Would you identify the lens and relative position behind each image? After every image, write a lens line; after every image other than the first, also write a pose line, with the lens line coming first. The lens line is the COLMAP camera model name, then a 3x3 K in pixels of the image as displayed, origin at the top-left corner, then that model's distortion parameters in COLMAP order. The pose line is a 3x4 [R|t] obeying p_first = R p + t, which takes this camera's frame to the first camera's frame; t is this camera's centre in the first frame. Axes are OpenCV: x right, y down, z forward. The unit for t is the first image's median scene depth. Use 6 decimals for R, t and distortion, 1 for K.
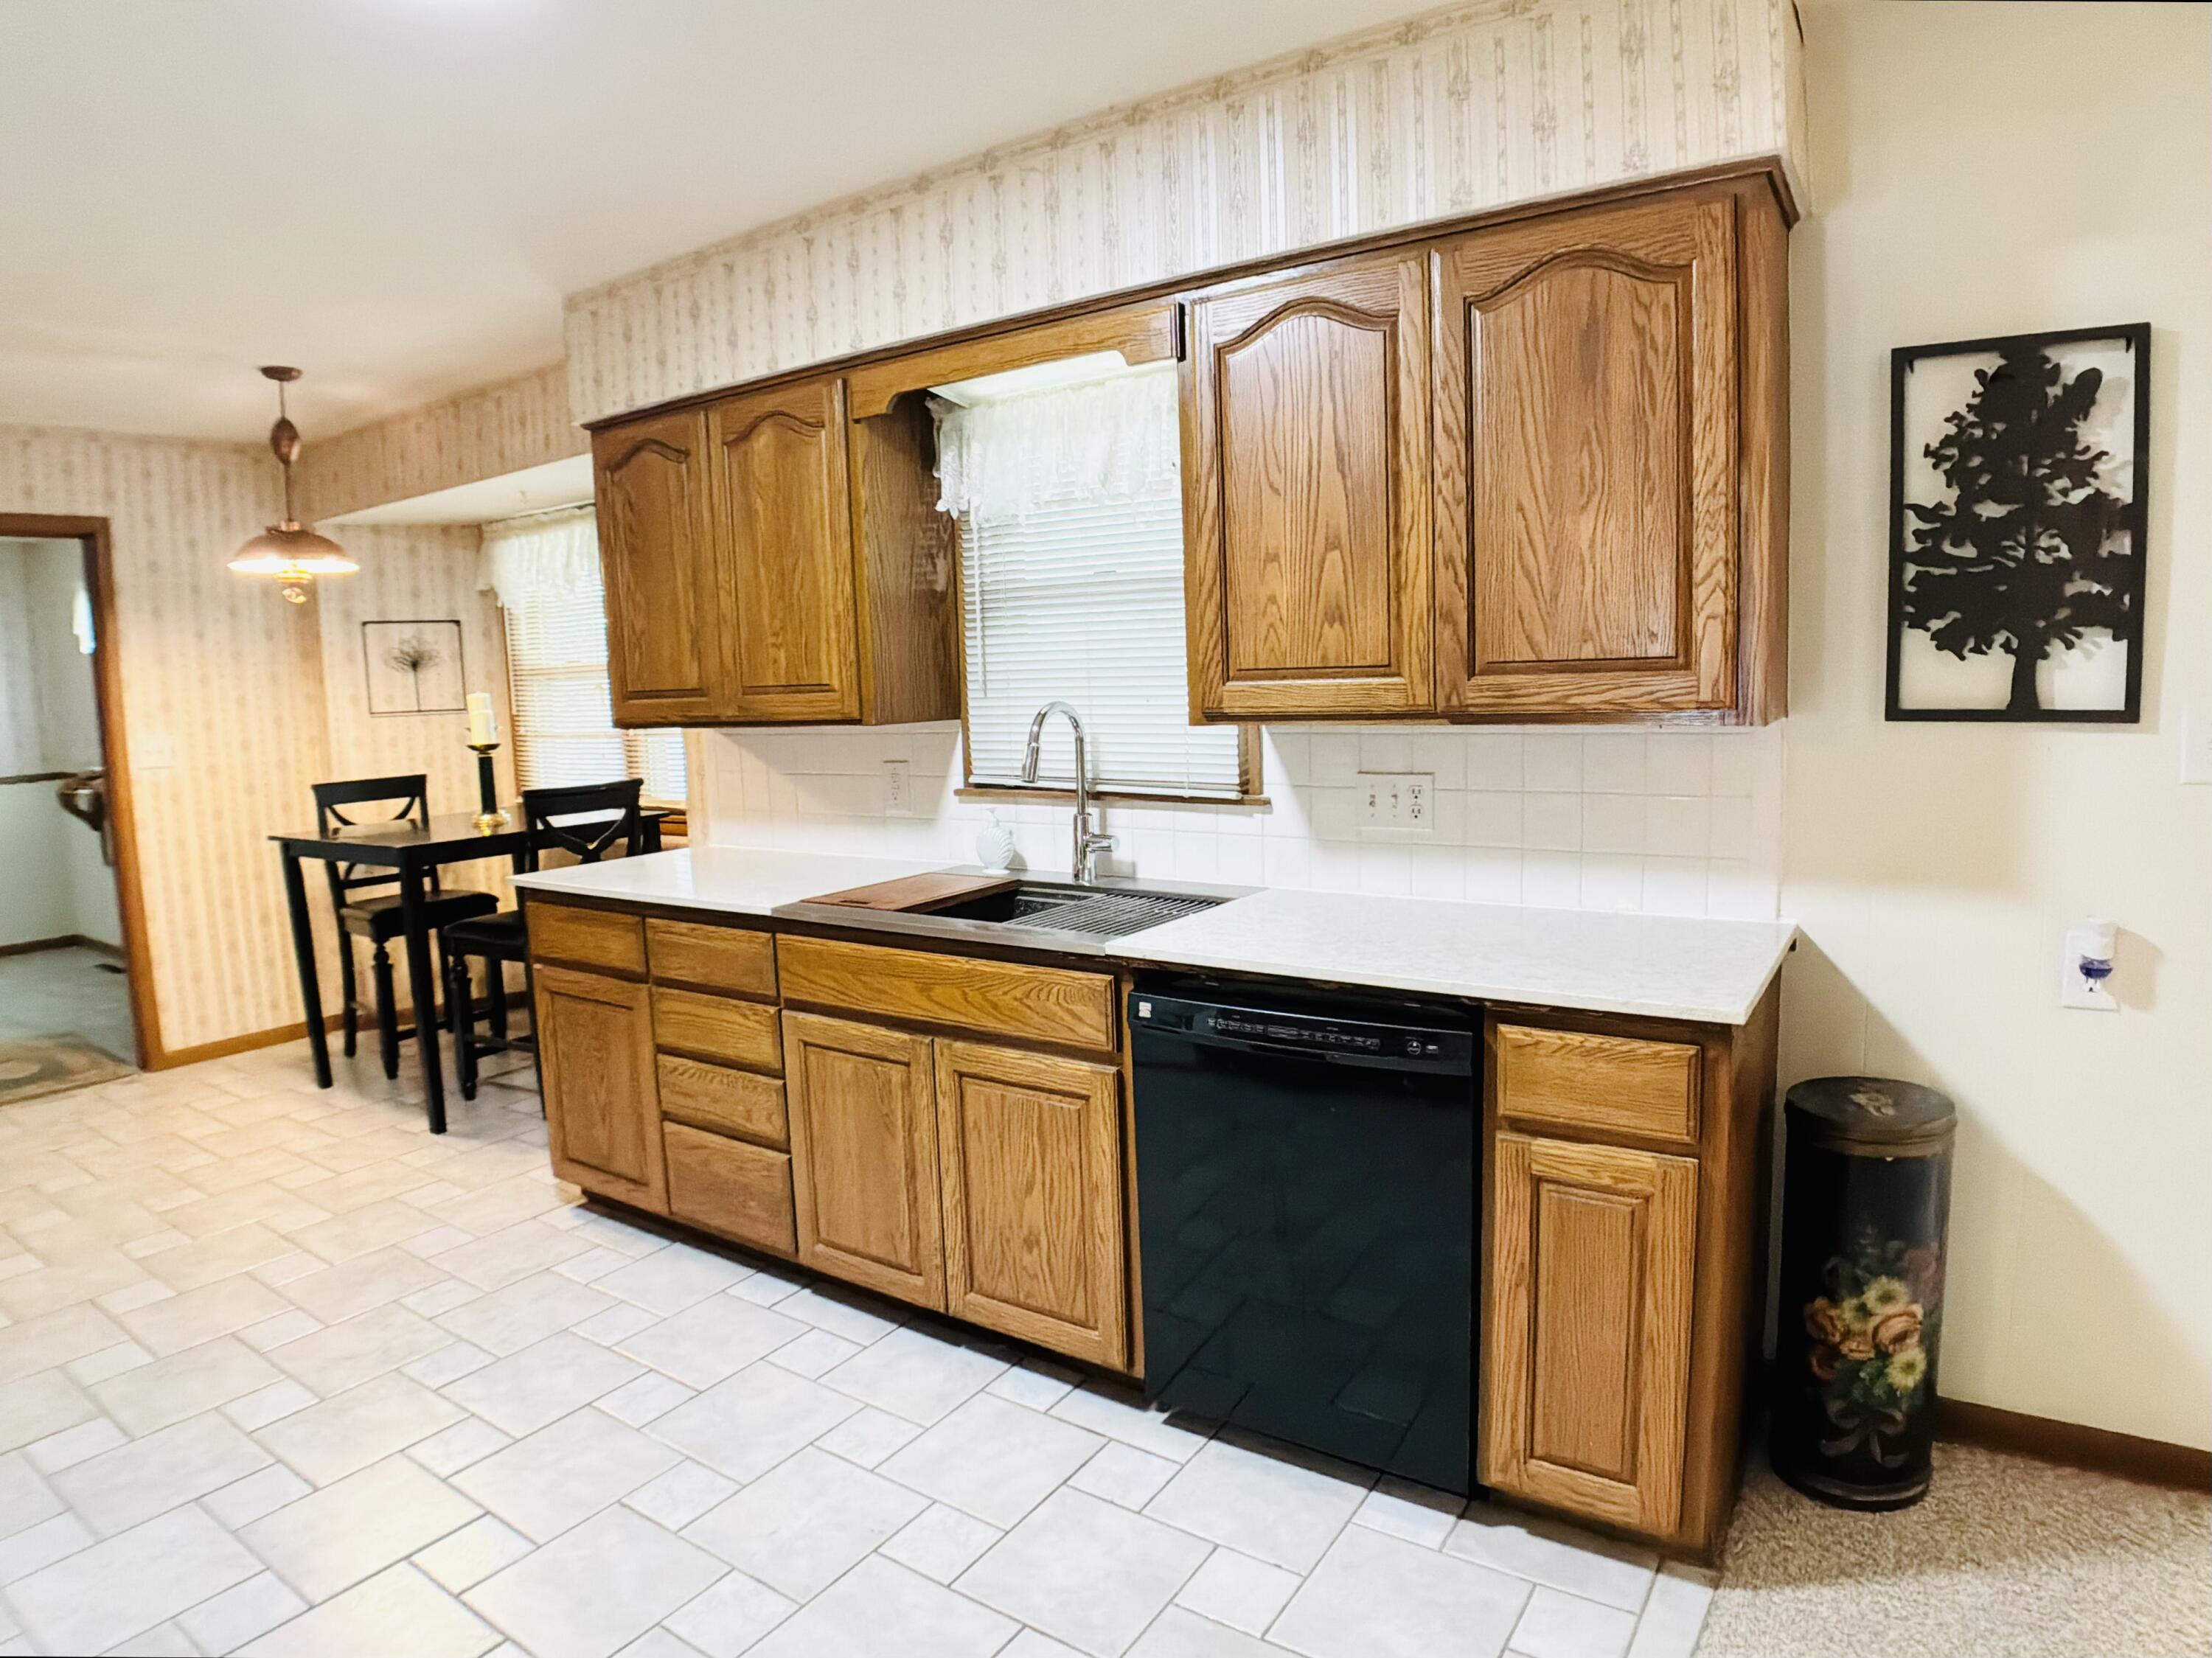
lens RADIAL K [[1254.2, 0, 1038.1], [0, 1254.2, 835.1], [0, 0, 1]] dist [-0.059412, -0.022389]
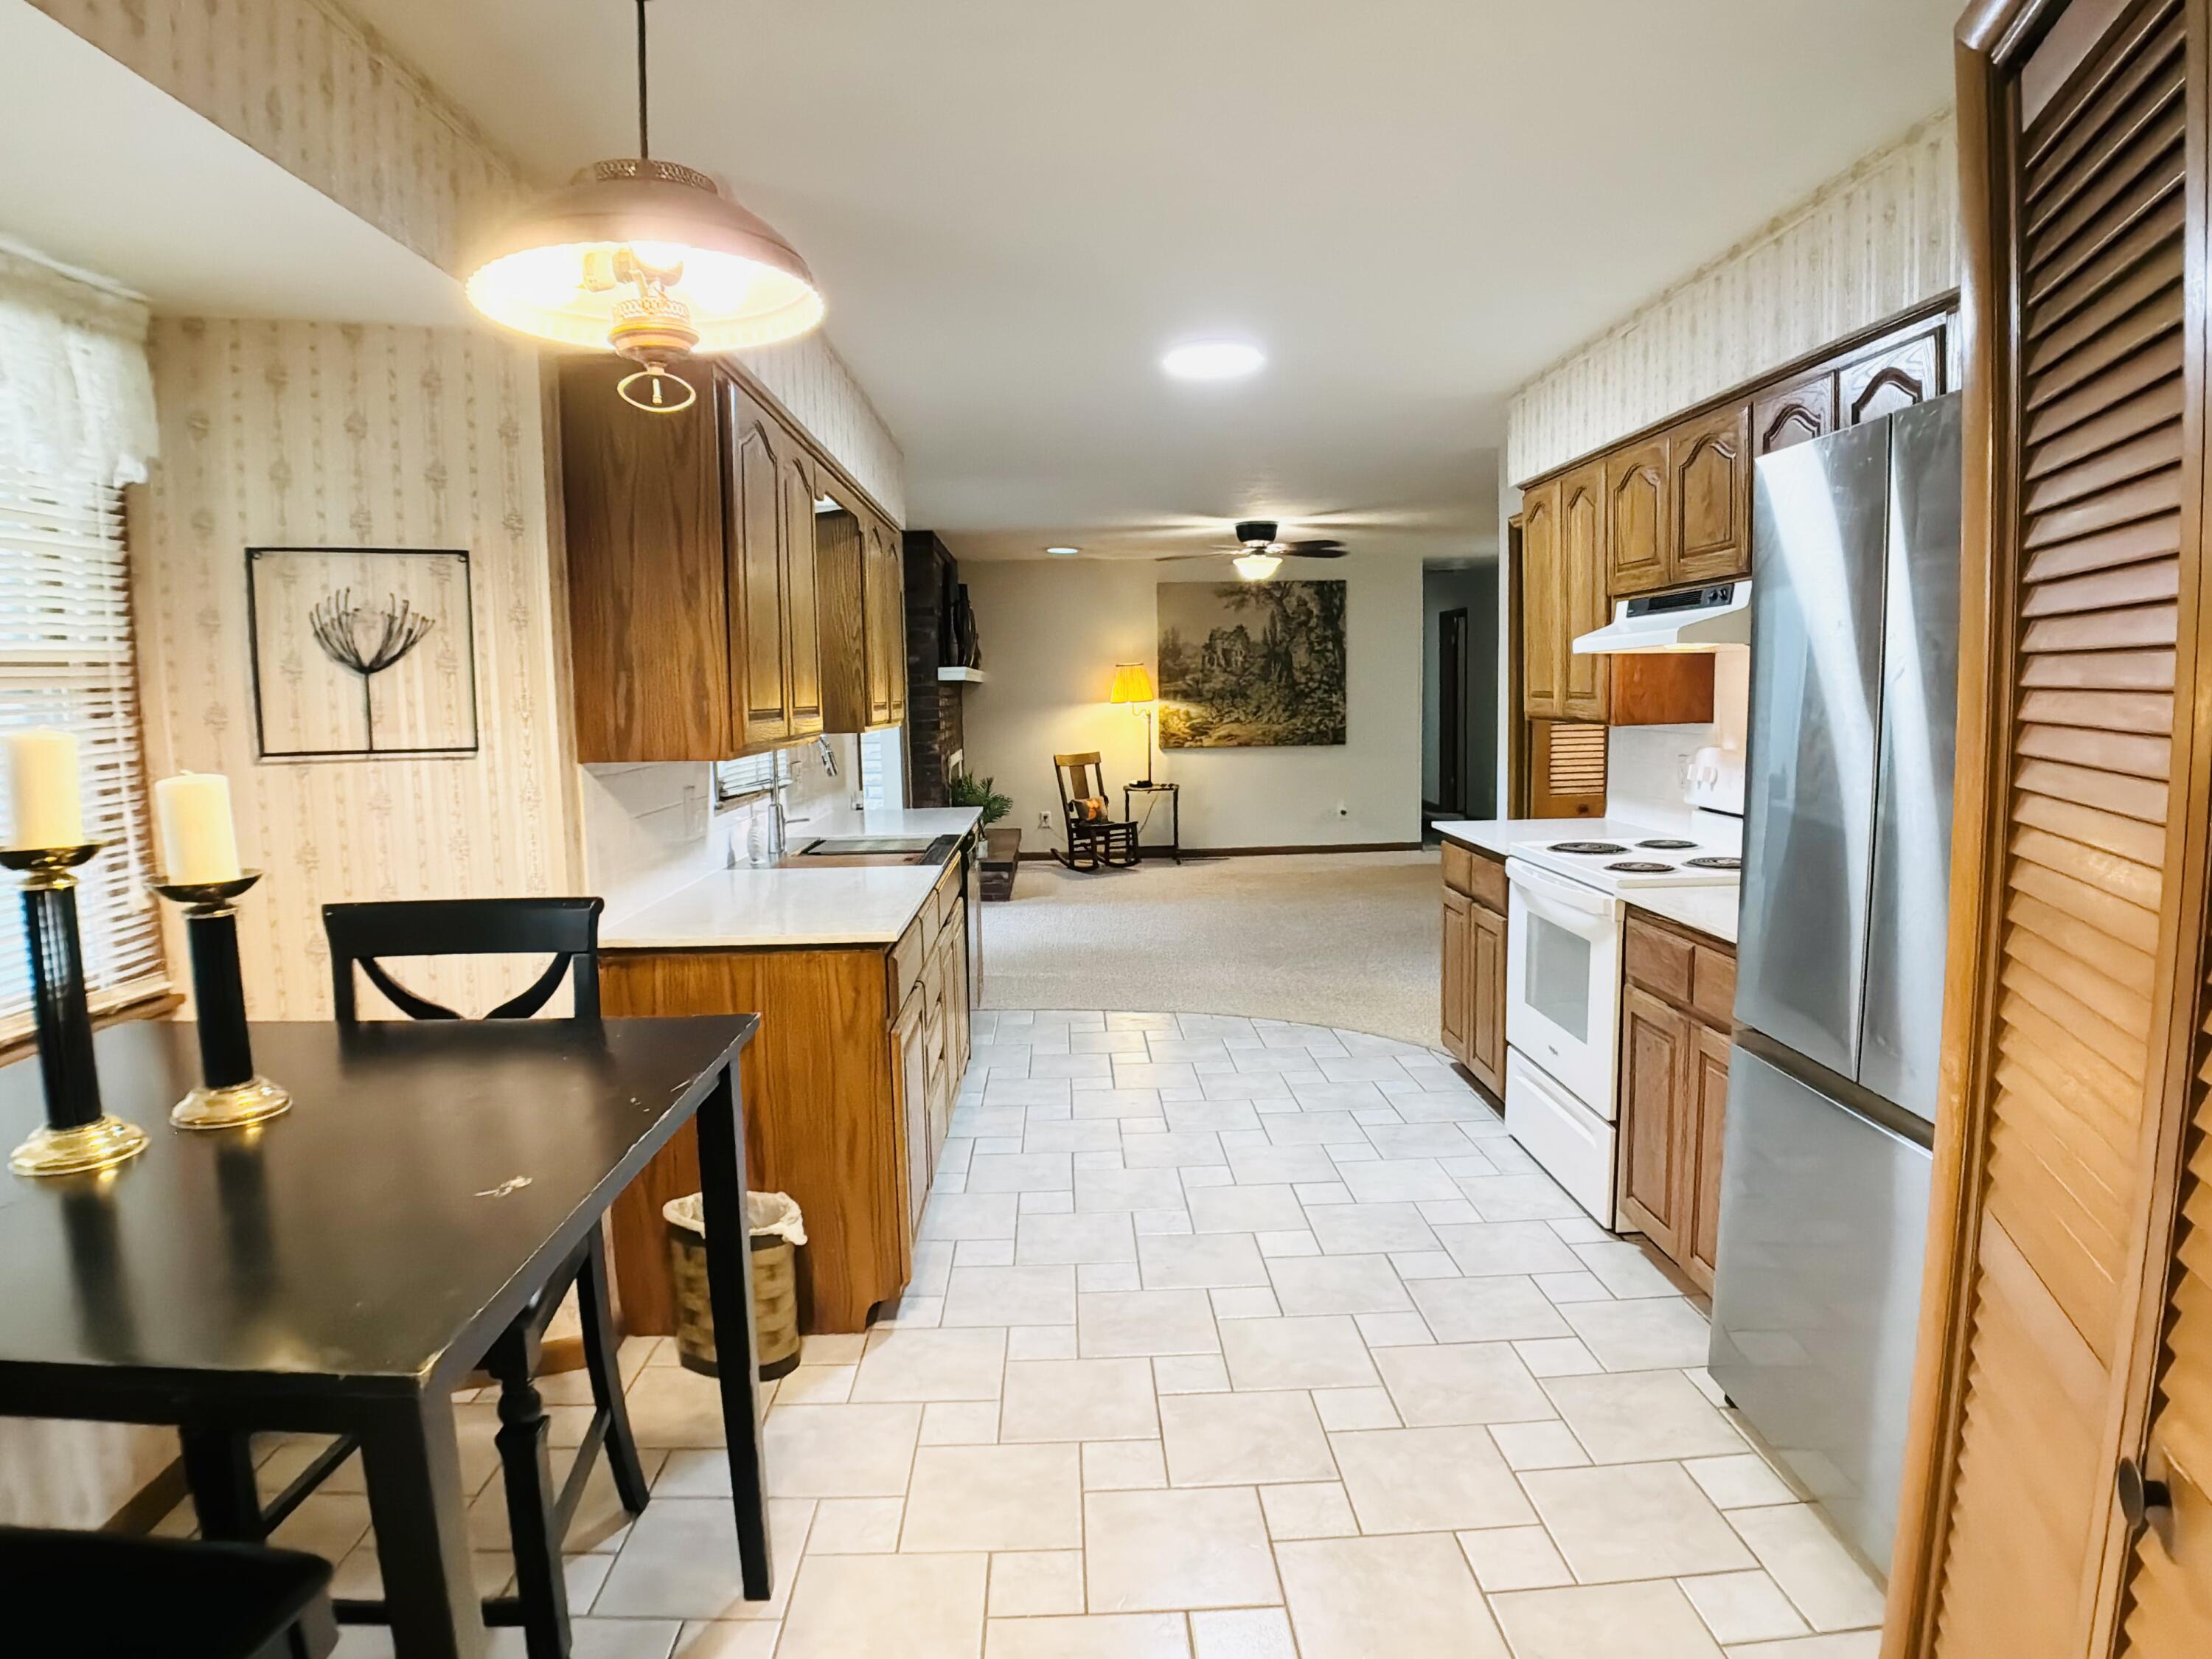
lens RADIAL K [[1269.8, 0, 1094.8], [0, 1269.8, 828.6], [0, 0, 1]] dist [-0.076923, -0.004222]
pose [[-0.602180, -0.035456, 0.797573, -1.386110], [0.141576, 0.978437, 0.150389, -0.164612], [-0.785707, 0.203478, -0.584175, 1.634312]]
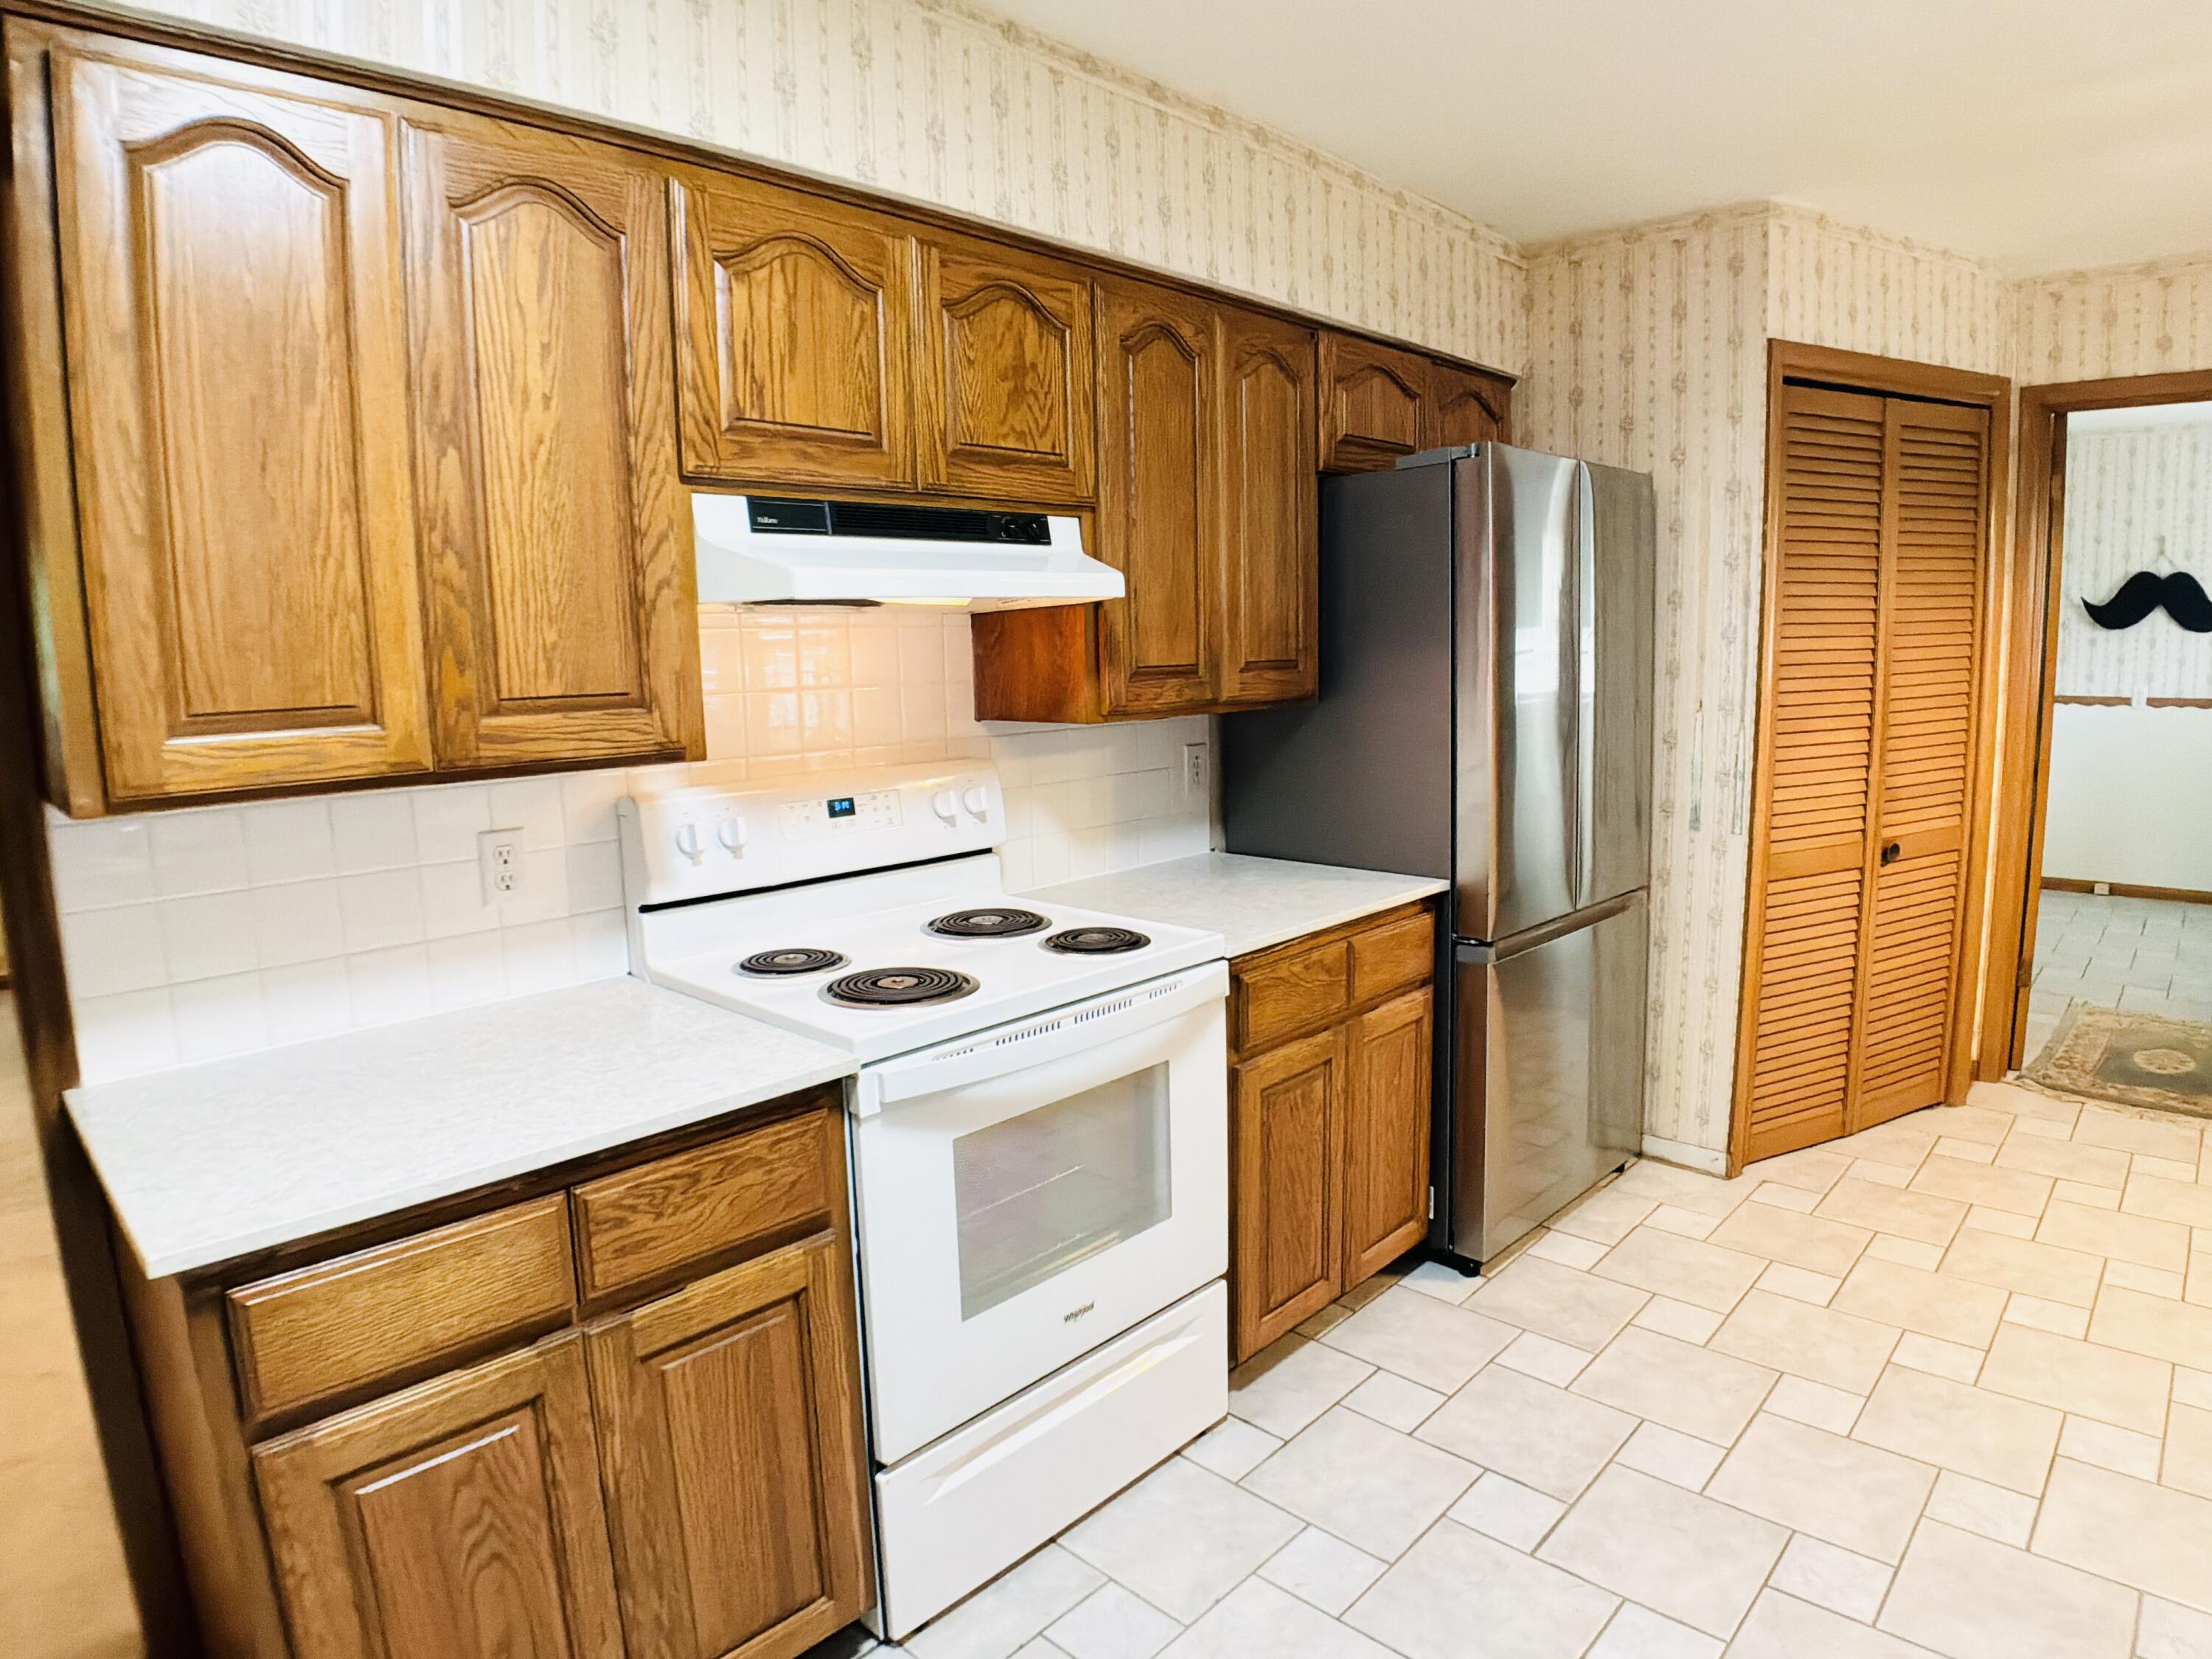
lens RADIAL K [[1269.8, 0, 1094.8], [0, 1269.8, 828.6], [0, 0, 1]] dist [-0.076923, -0.004222]
pose [[-0.139672, 0.176669, -0.974310, 0.008293], [-0.087952, 0.977852, 0.189920, -0.091357], [0.986284, 0.112219, -0.121040, 0.618483]]
